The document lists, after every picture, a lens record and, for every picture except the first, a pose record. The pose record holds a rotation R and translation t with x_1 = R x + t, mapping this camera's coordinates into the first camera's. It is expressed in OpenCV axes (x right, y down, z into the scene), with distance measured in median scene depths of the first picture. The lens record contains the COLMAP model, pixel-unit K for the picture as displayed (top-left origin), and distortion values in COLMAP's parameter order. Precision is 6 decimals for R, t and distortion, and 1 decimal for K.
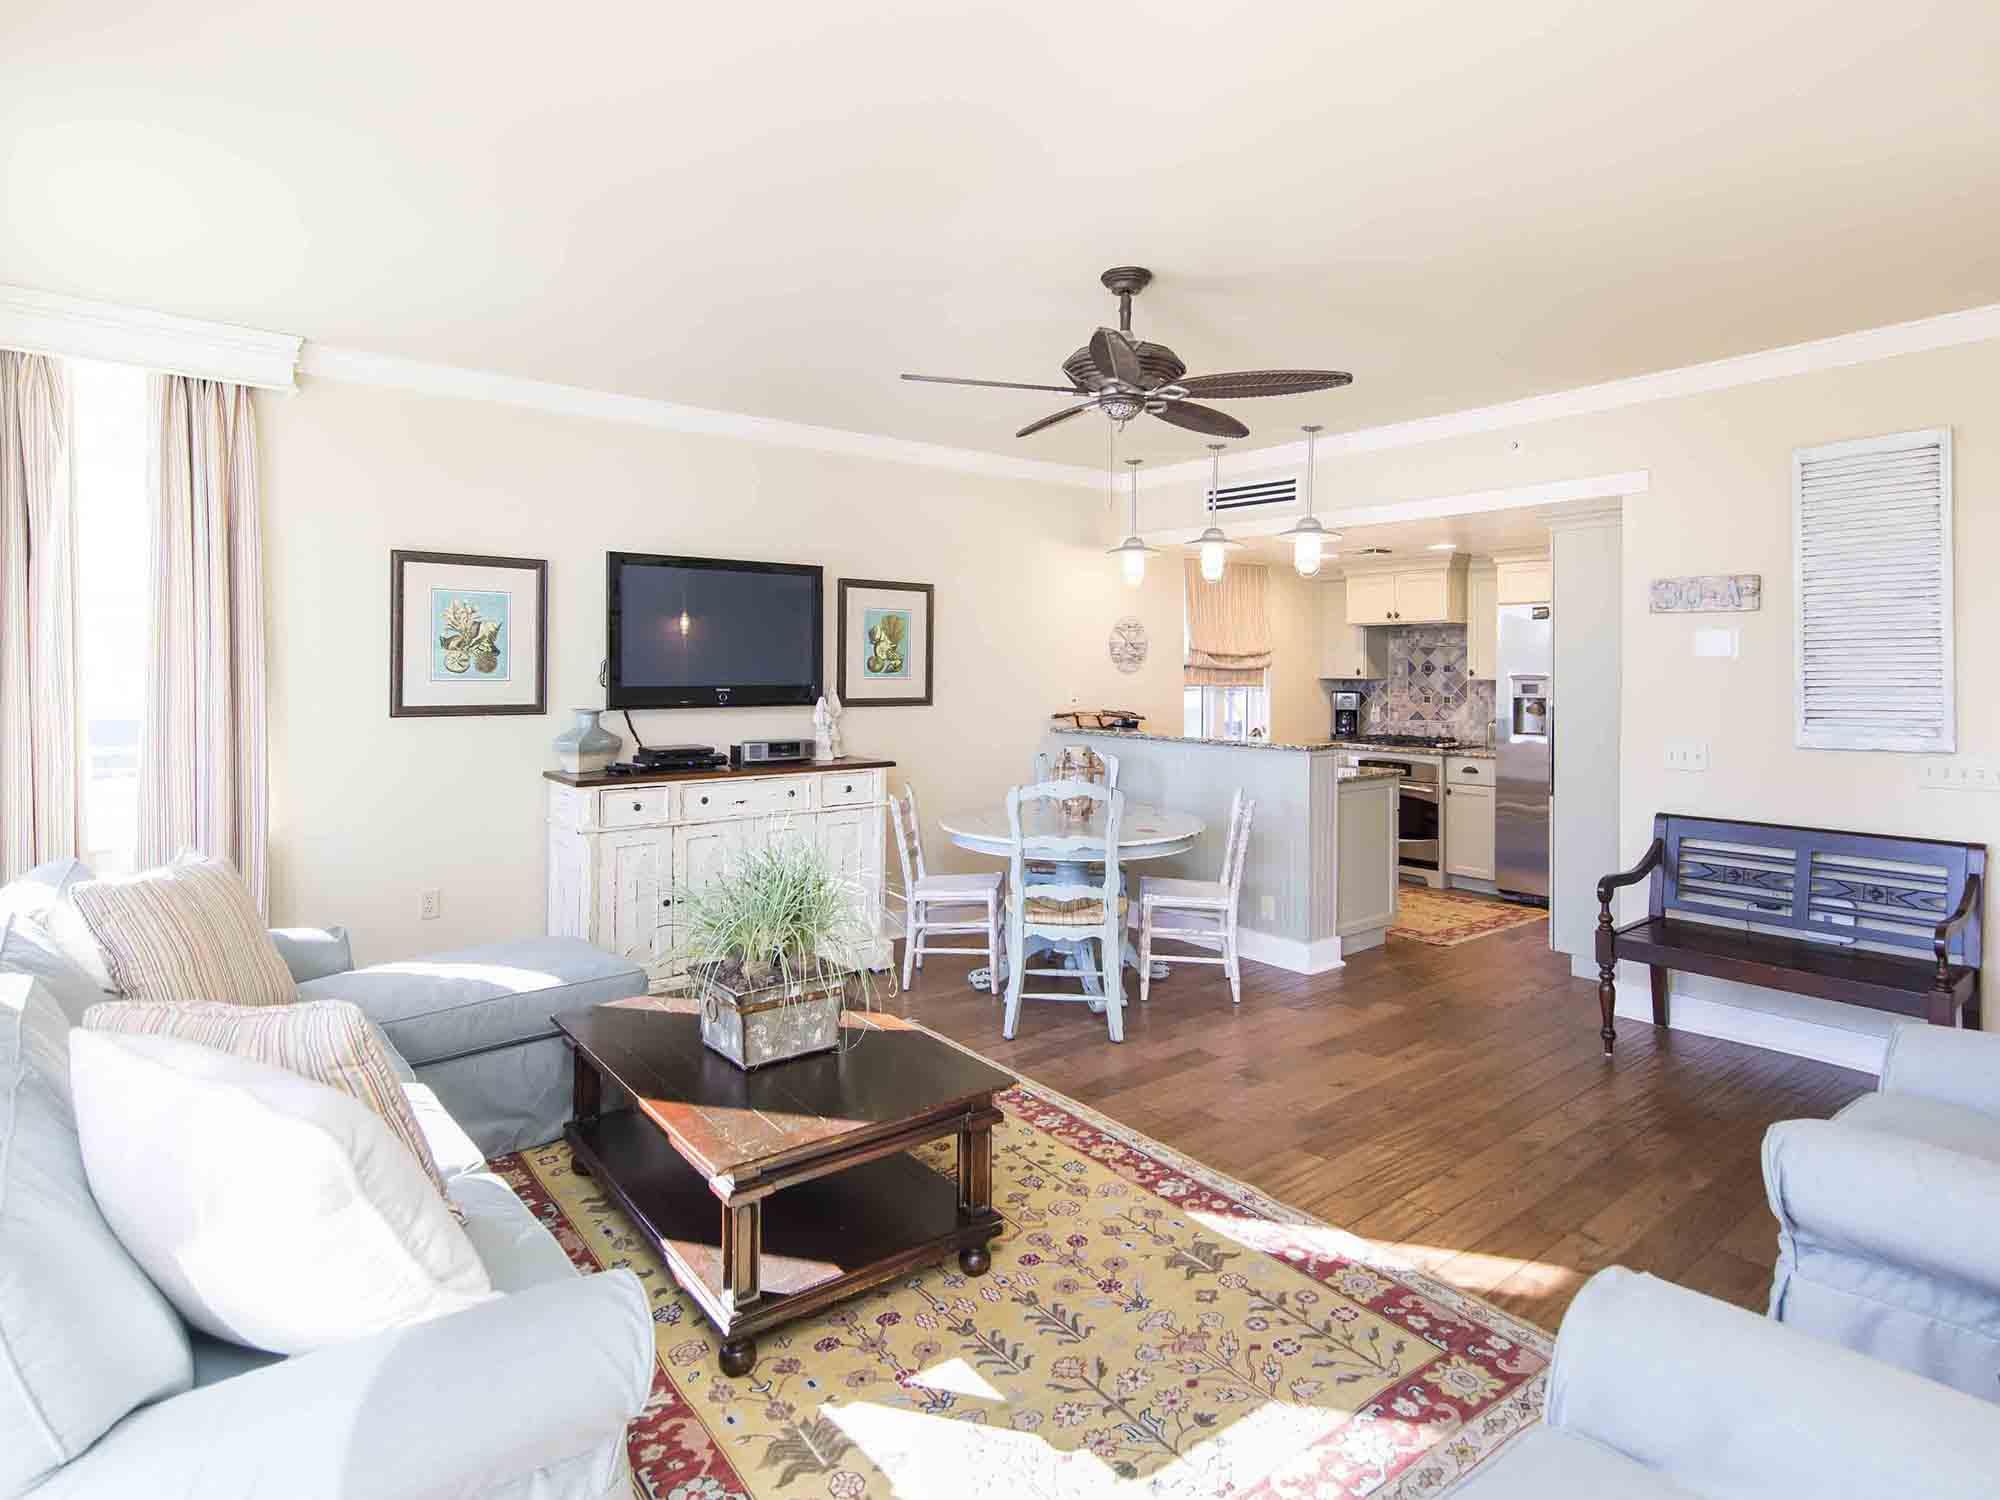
lens RADIAL K [[1072.6, 0, 1064.1], [0, 1072.6, 677.7], [0, 0, 1]] dist [0.008513, -0.000122]
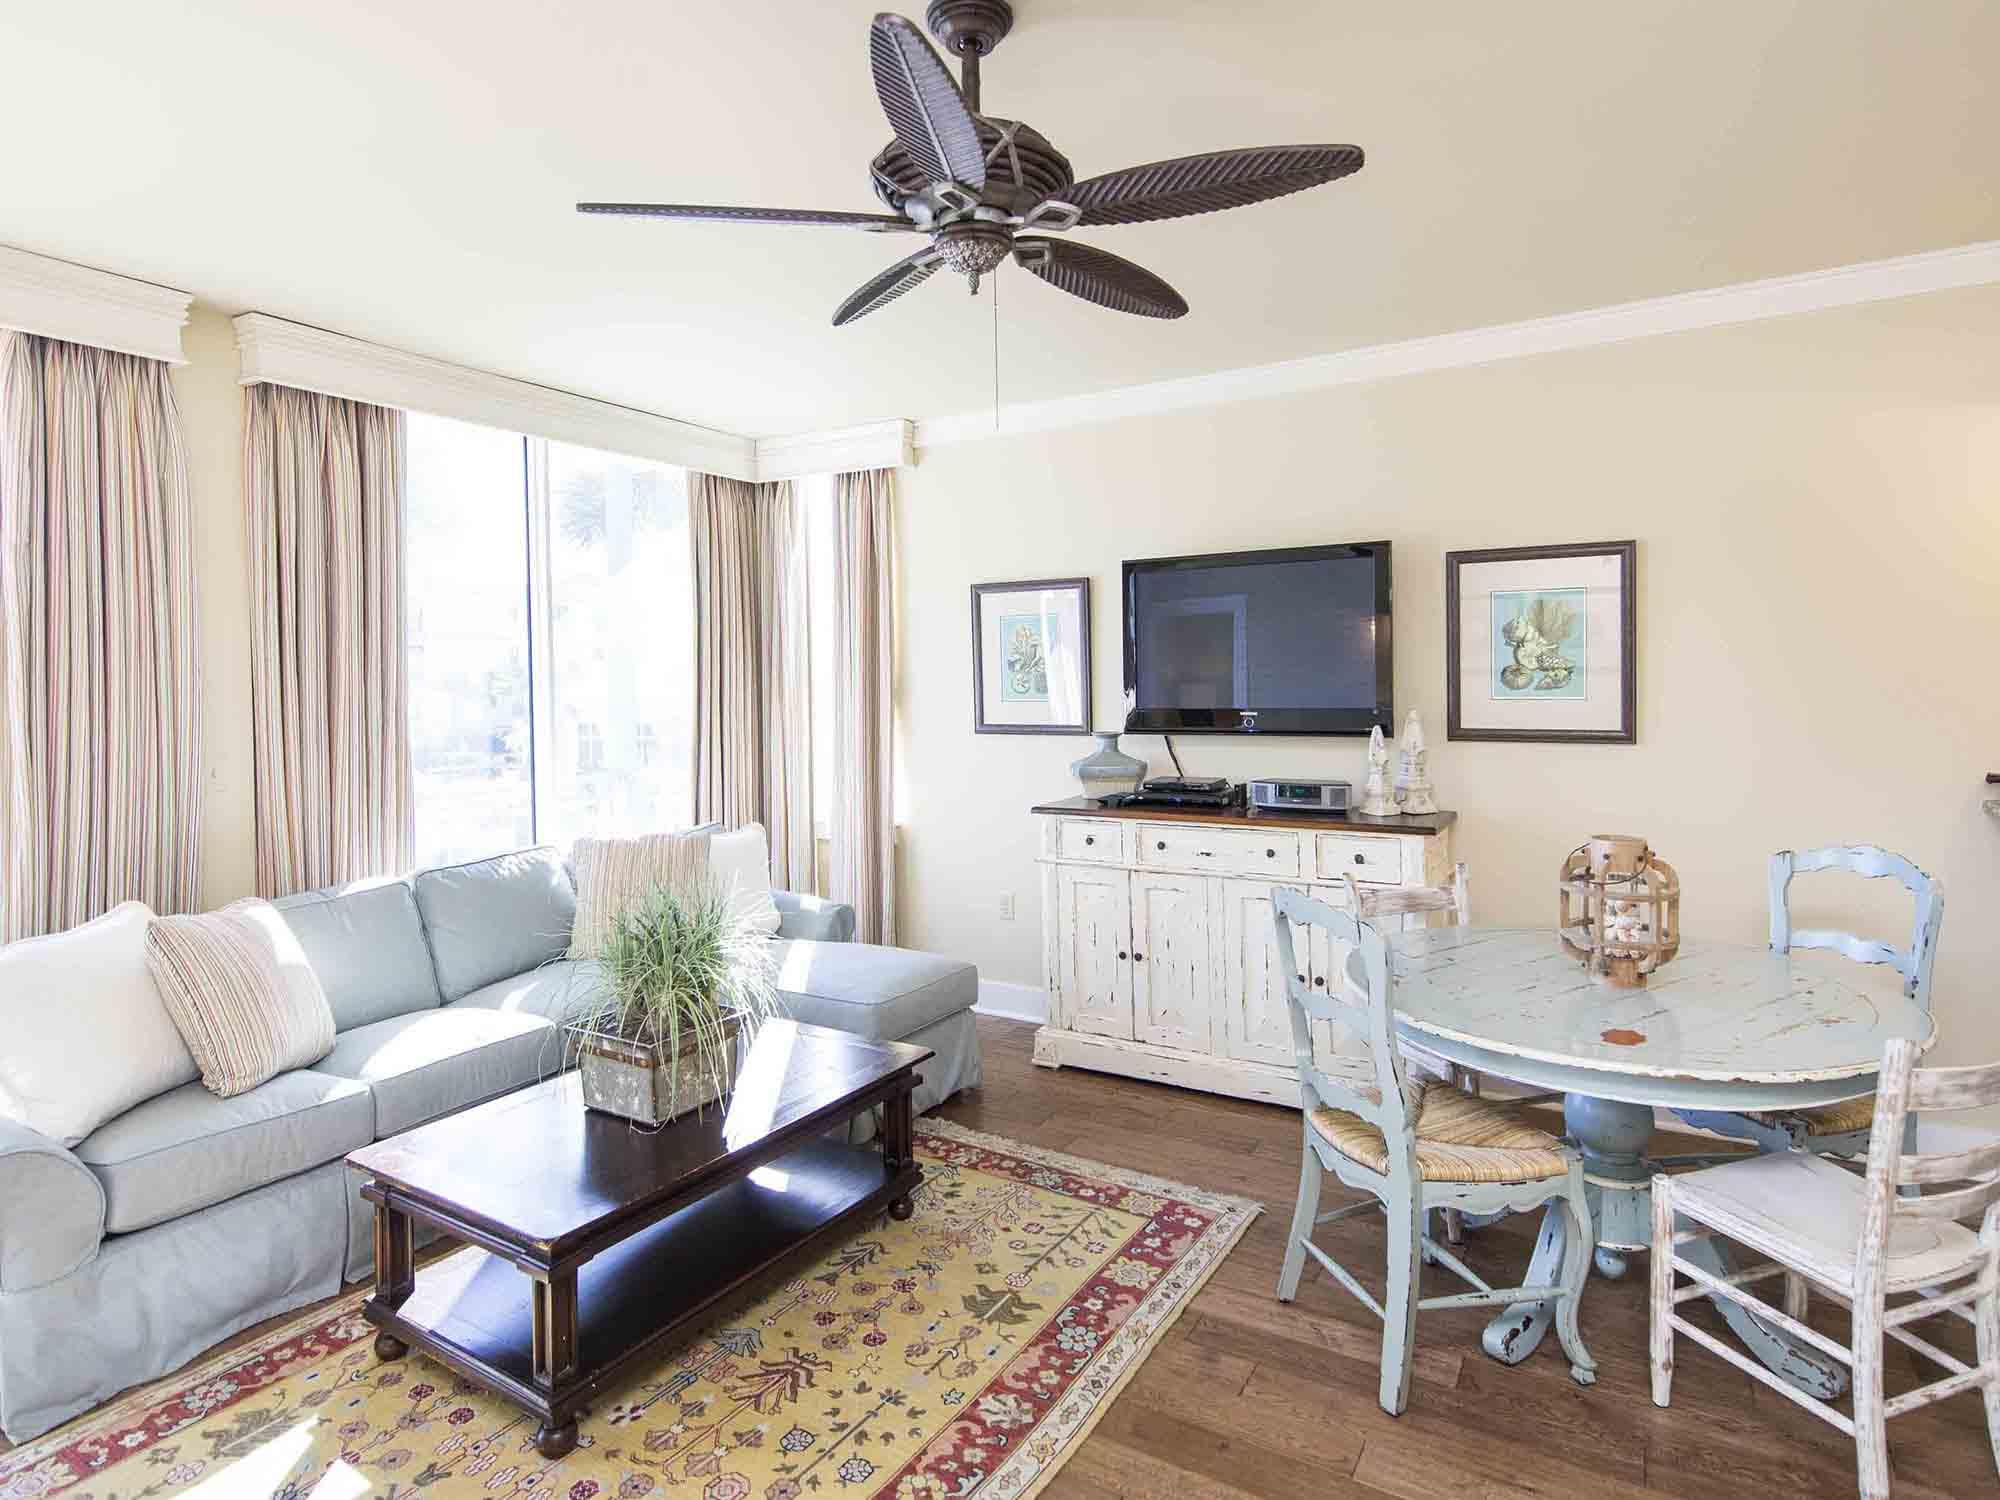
lens RADIAL K [[1122.4, 0, 952.8], [0, 1122.4, 698.6], [0, 0, 1]] dist [0.003553, -0.001847]
pose [[0.308311, 0.007888, -0.951253, 0.621510], [0.007620, 0.999913, 0.010761, -0.015891], [0.951255, -0.010566, 0.308224, 0.791009]]
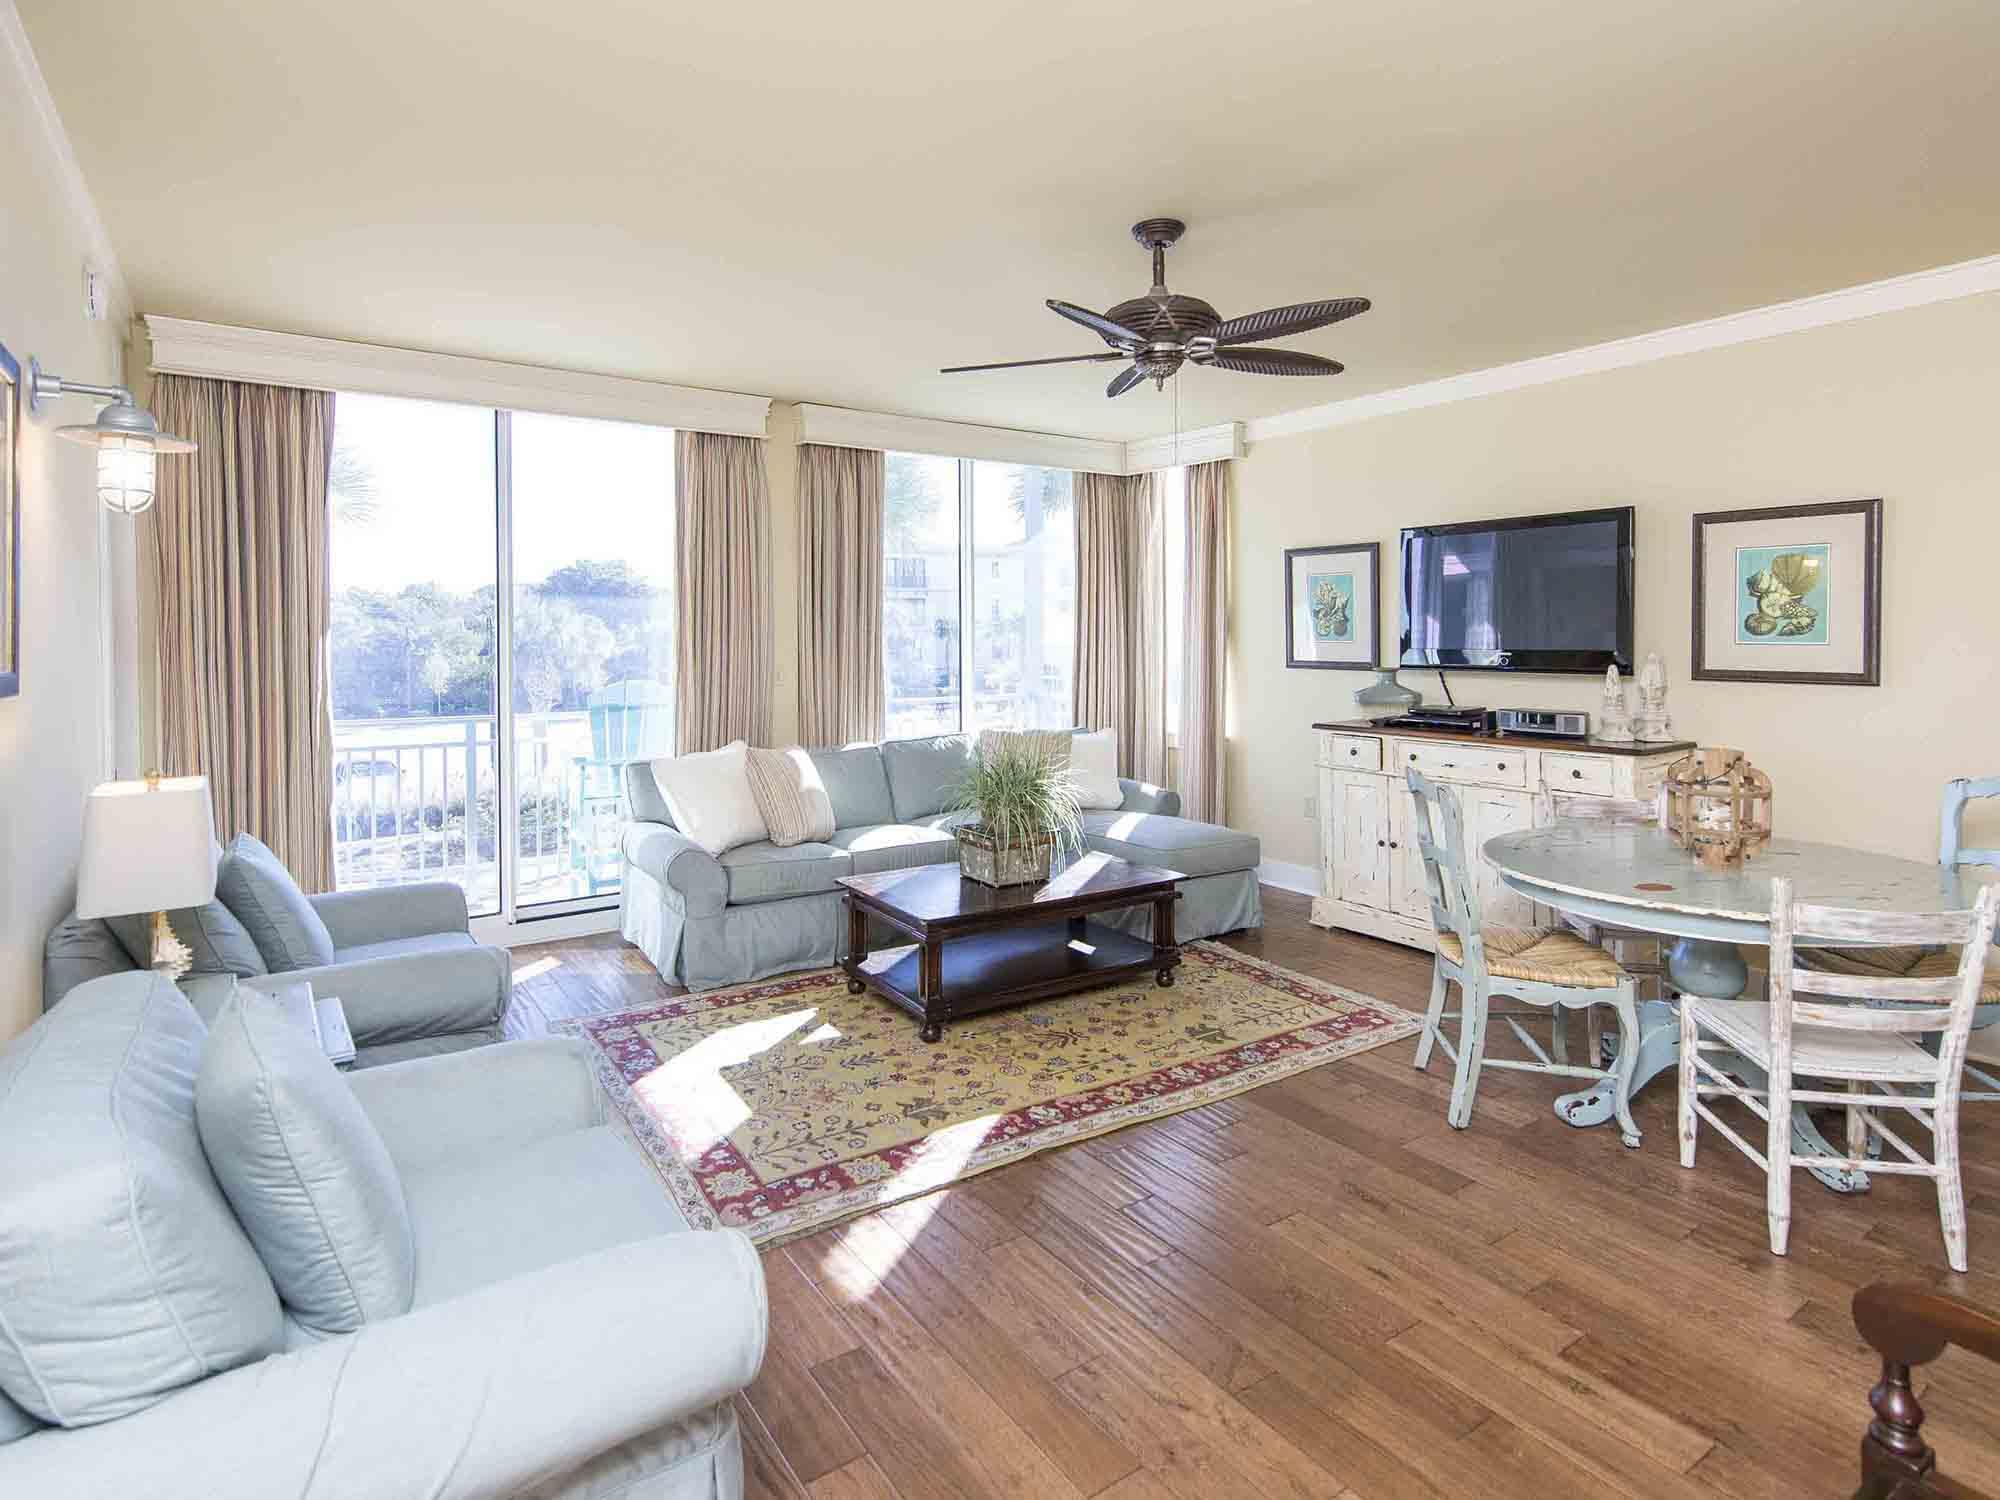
lens RADIAL K [[1028.1, 0, 916.9], [0, 1028.1, 656.5], [0, 0, 1]] dist [0.002568, 0.000336]
pose [[-0.136598, 0.018497, -0.990454, 1.007435], [-0.004350, 0.999805, 0.019272, -0.002626], [0.990617, 0.006941, -0.136491, 0.900743]]
